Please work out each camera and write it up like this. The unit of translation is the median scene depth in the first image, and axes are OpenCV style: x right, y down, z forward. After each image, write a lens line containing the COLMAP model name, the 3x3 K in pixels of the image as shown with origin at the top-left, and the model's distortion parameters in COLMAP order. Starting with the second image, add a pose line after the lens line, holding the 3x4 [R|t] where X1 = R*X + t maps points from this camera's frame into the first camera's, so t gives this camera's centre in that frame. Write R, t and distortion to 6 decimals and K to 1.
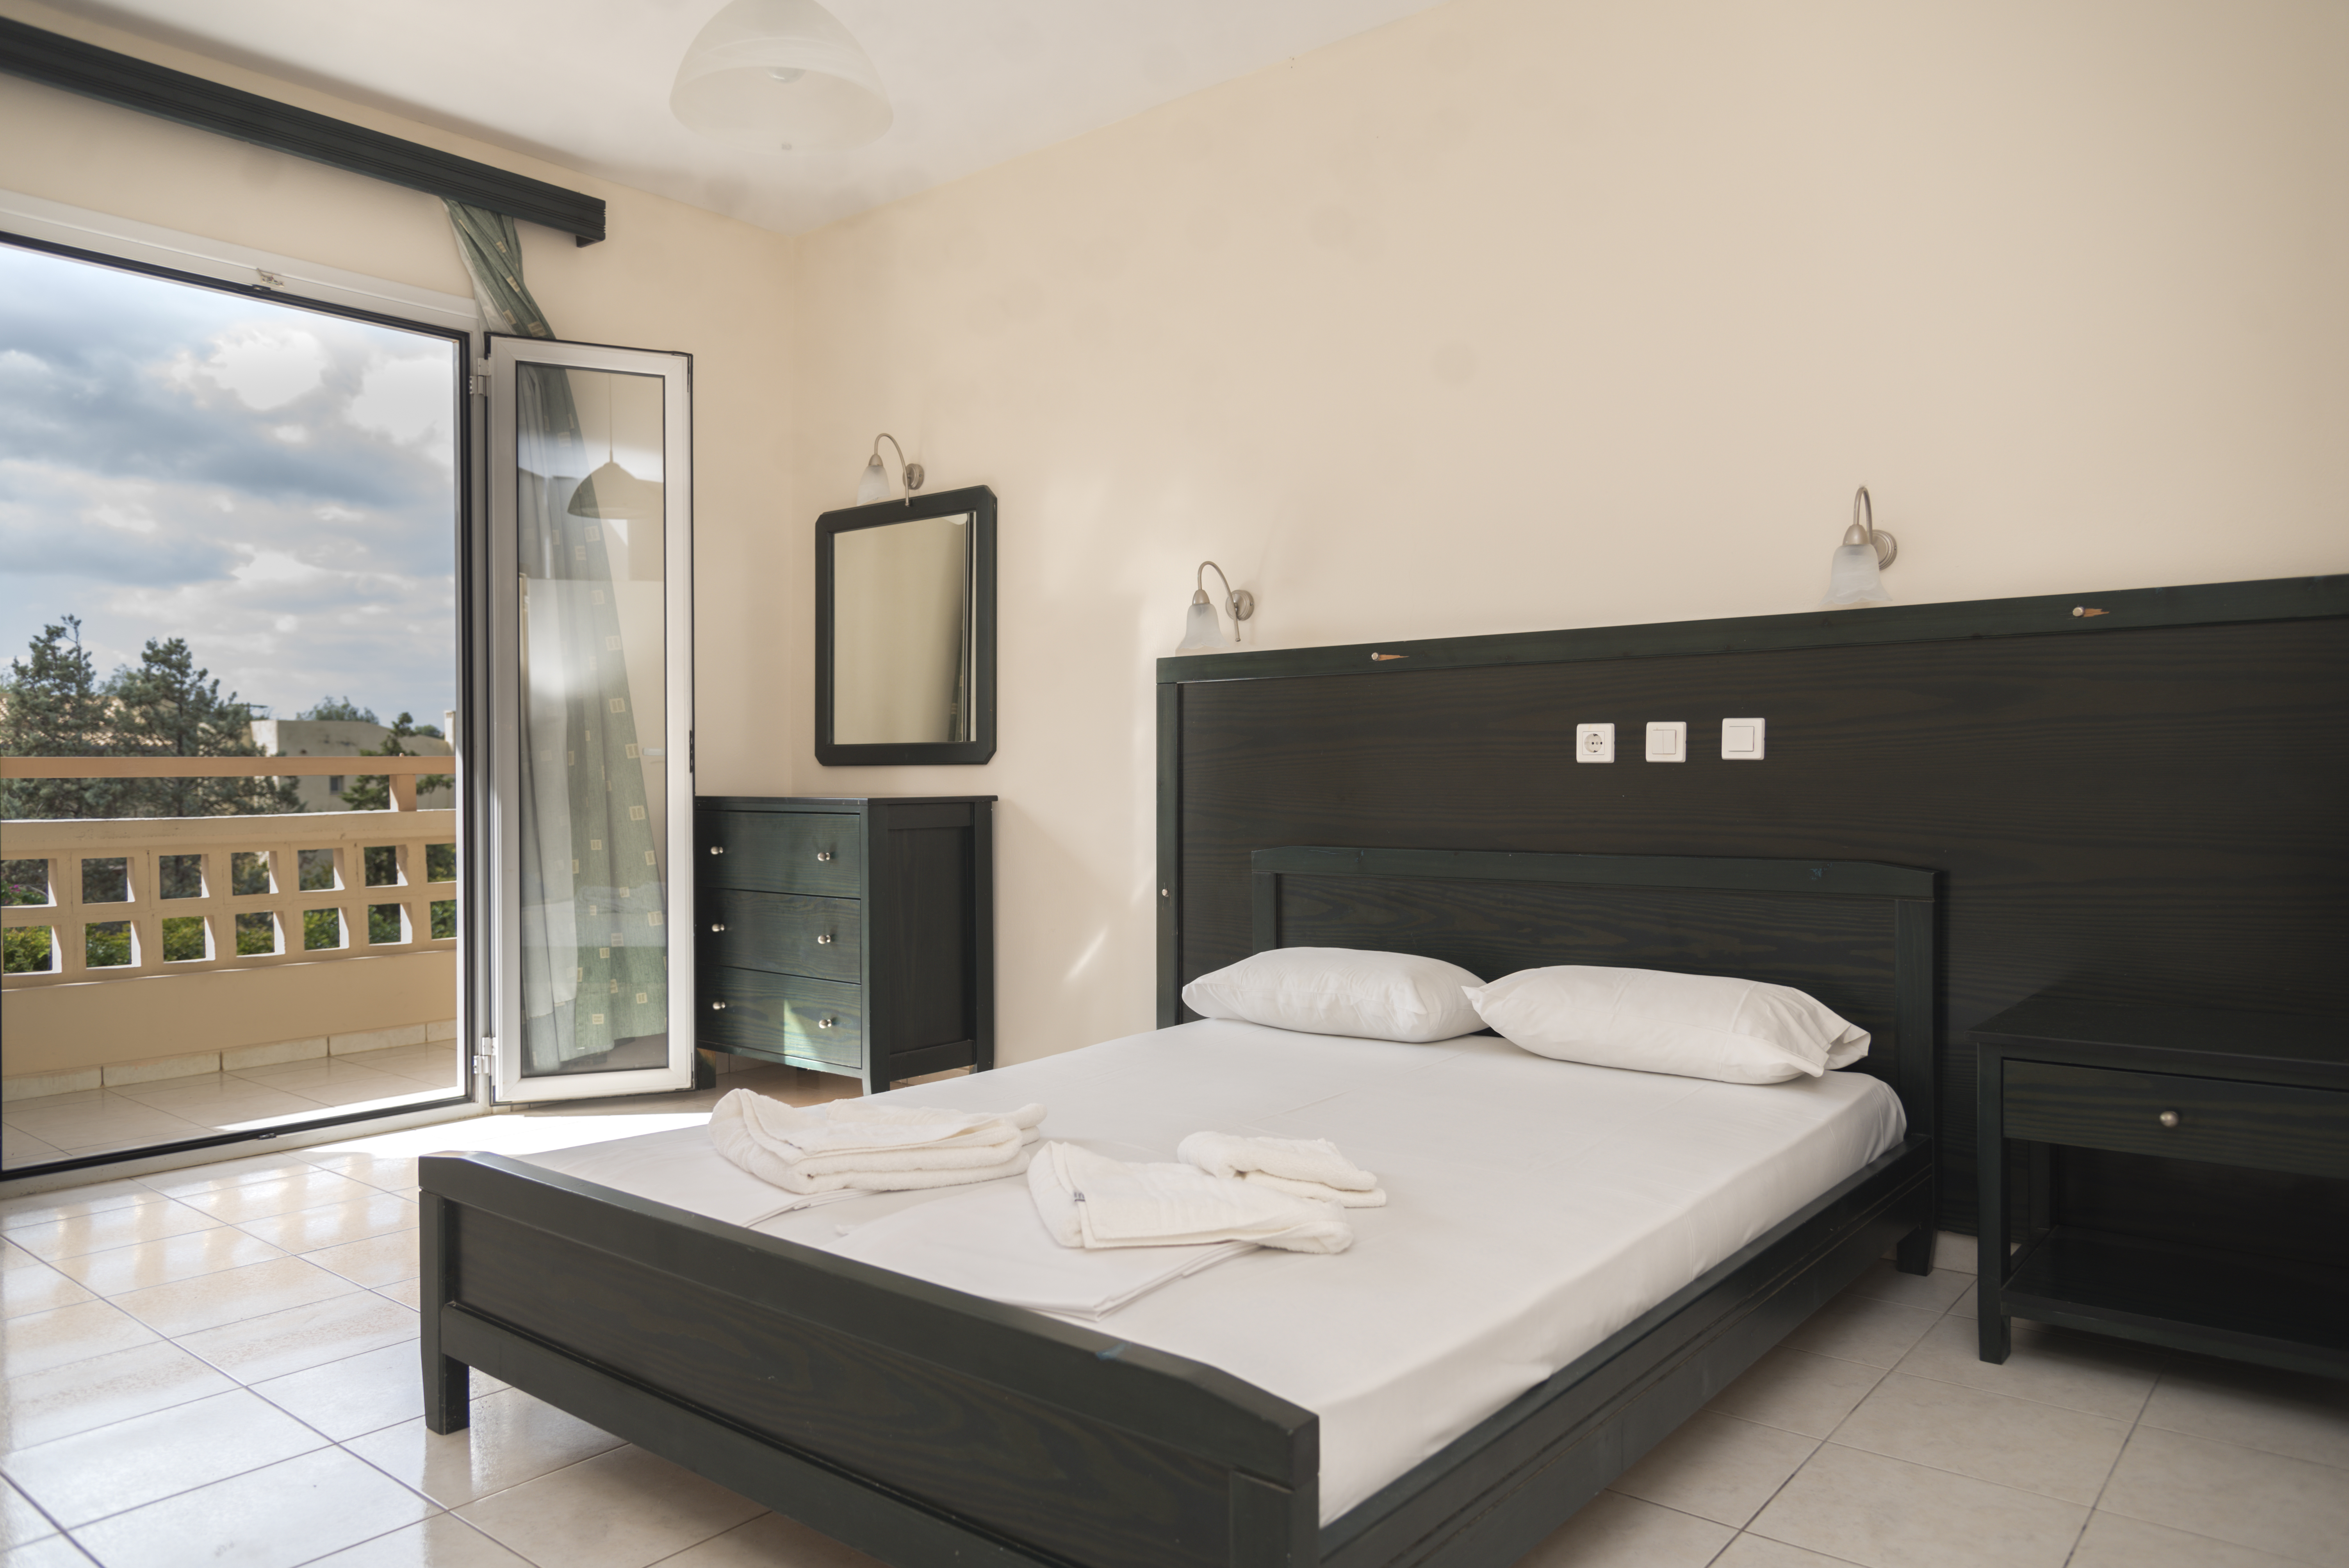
lens RADIAL K [[1556.5, 0, 1174.5], [0, 1556.5, 784.0], [0, 0, 1]] dist [0.030263, -0.040463]
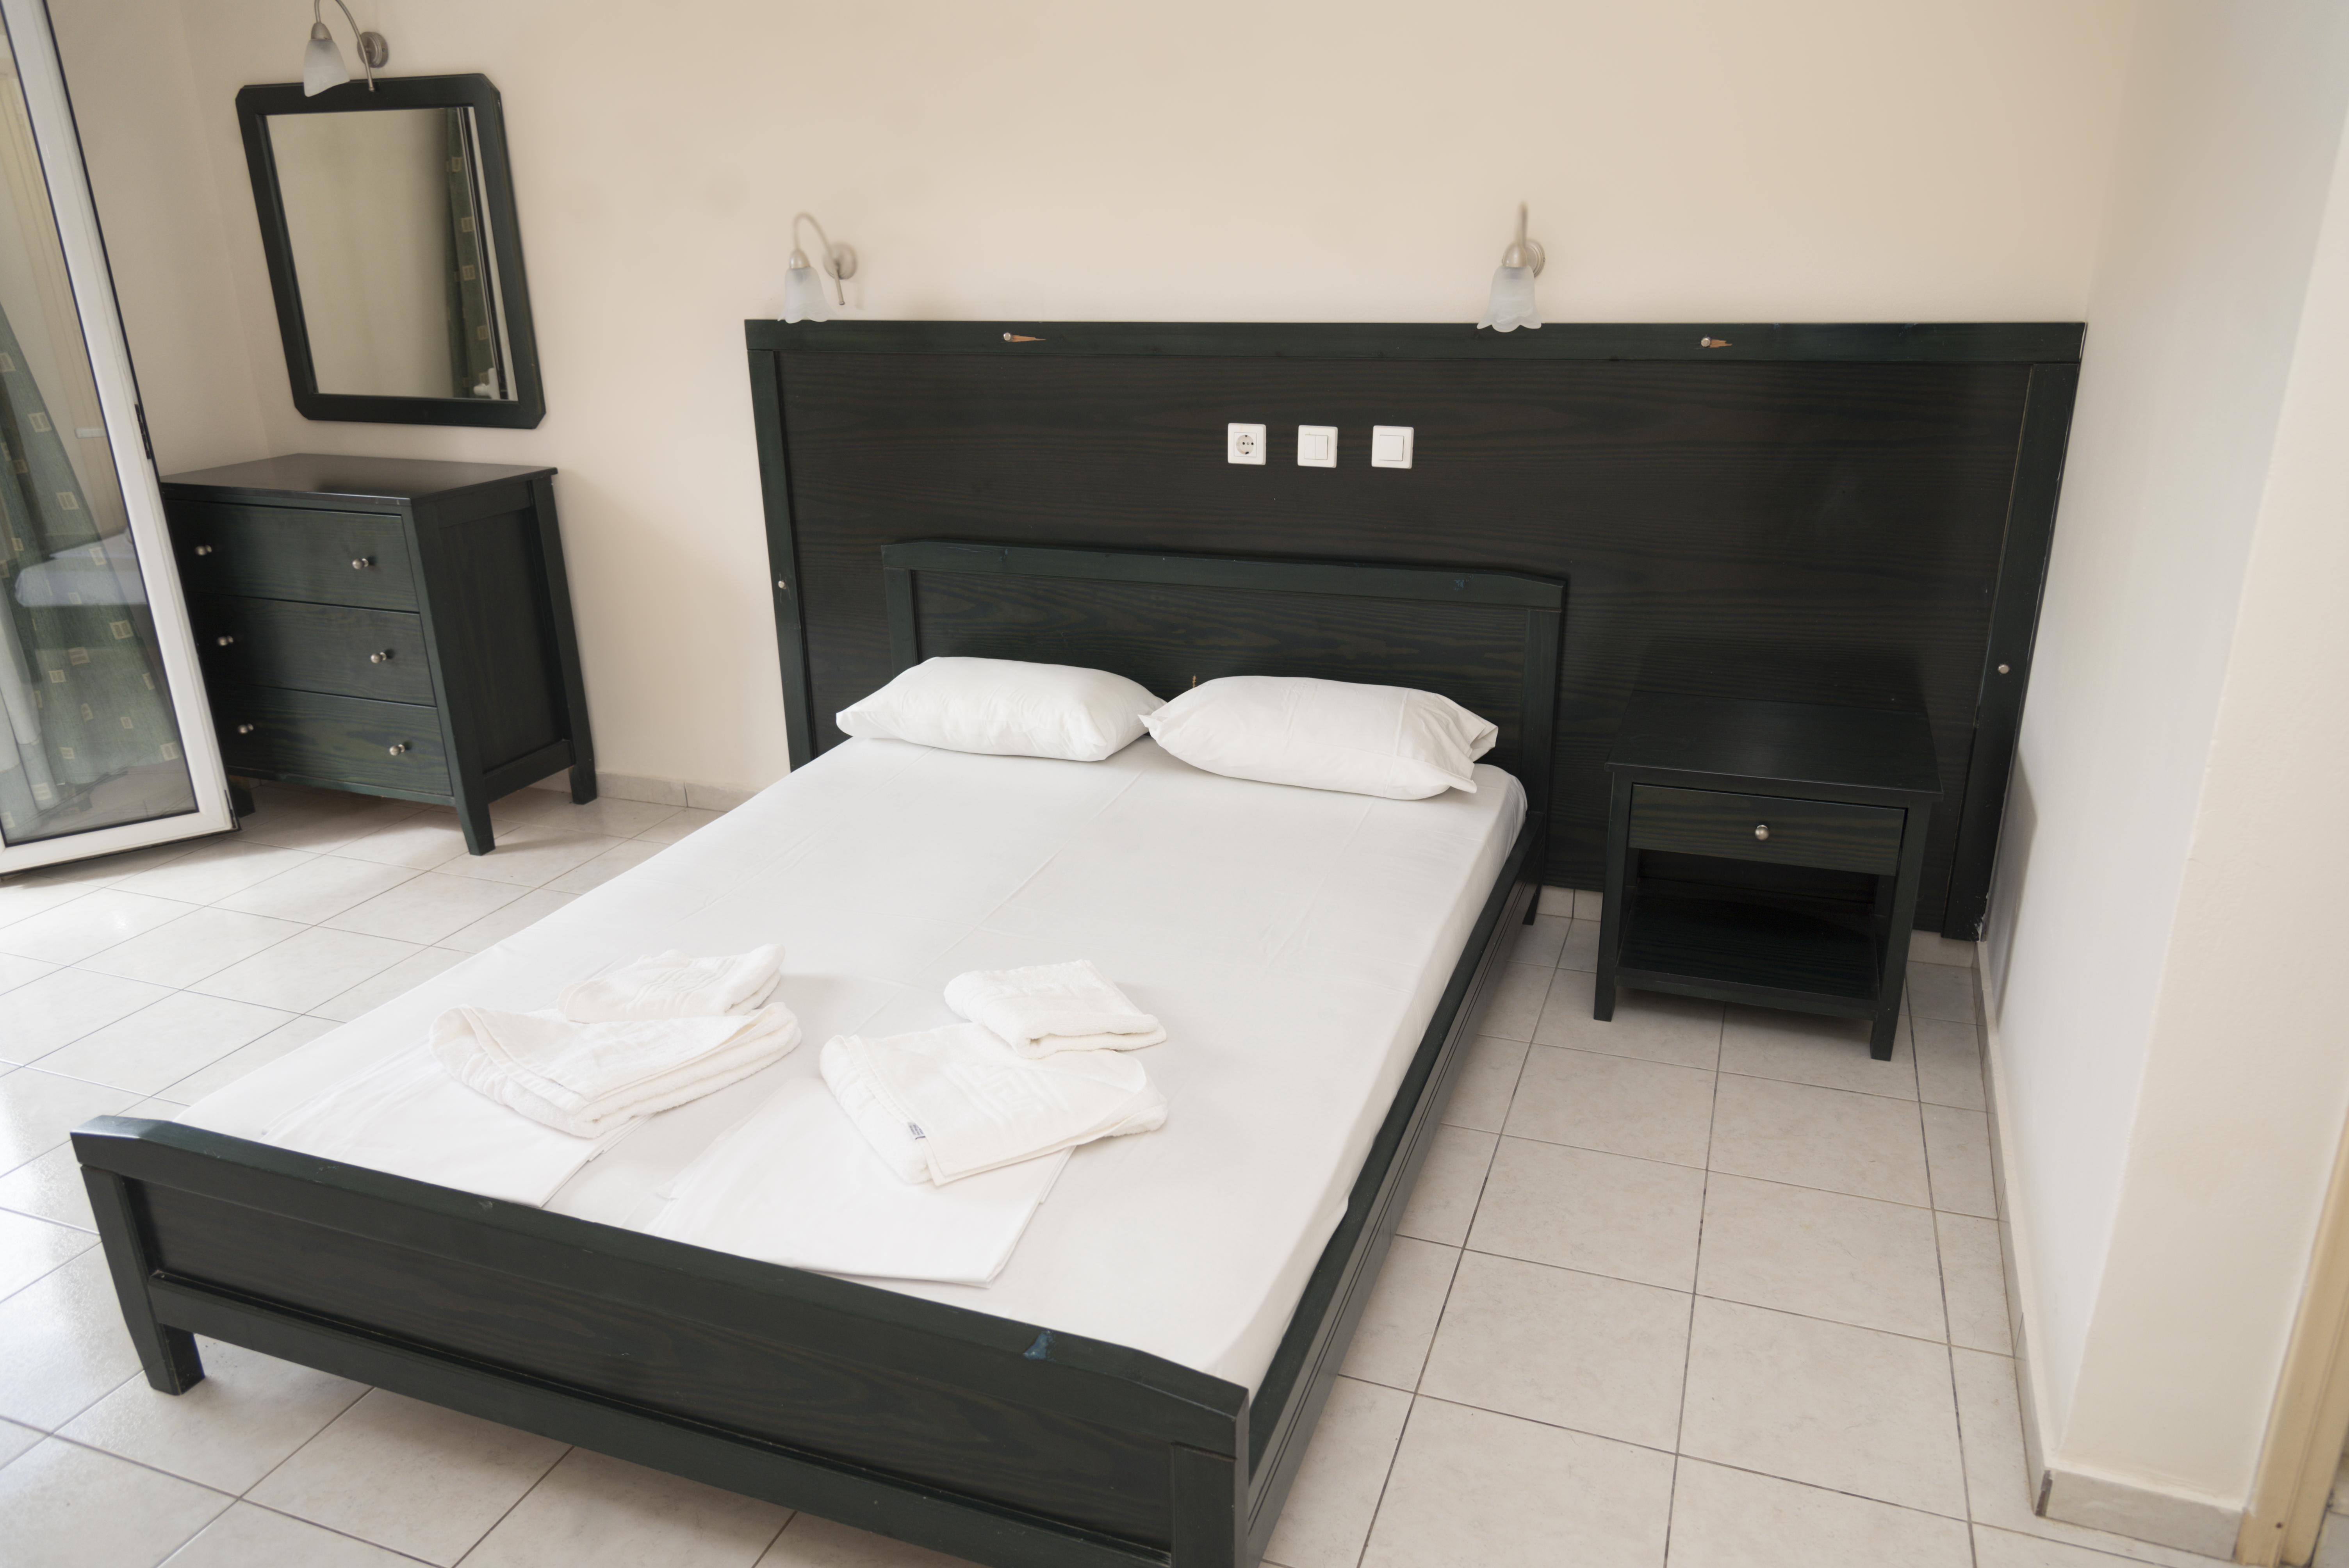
lens RADIAL K [[1579.4, 0, 1174.5], [0, 1579.4, 784.0], [0, 0, 1]] dist [0.020718, -0.017410]
pose [[0.946862, -0.116758, 0.299701, -0.098282], [0.012833, 0.944758, 0.327517, -0.150691], [-0.321385, -0.306267, 0.896054, 0.051249]]
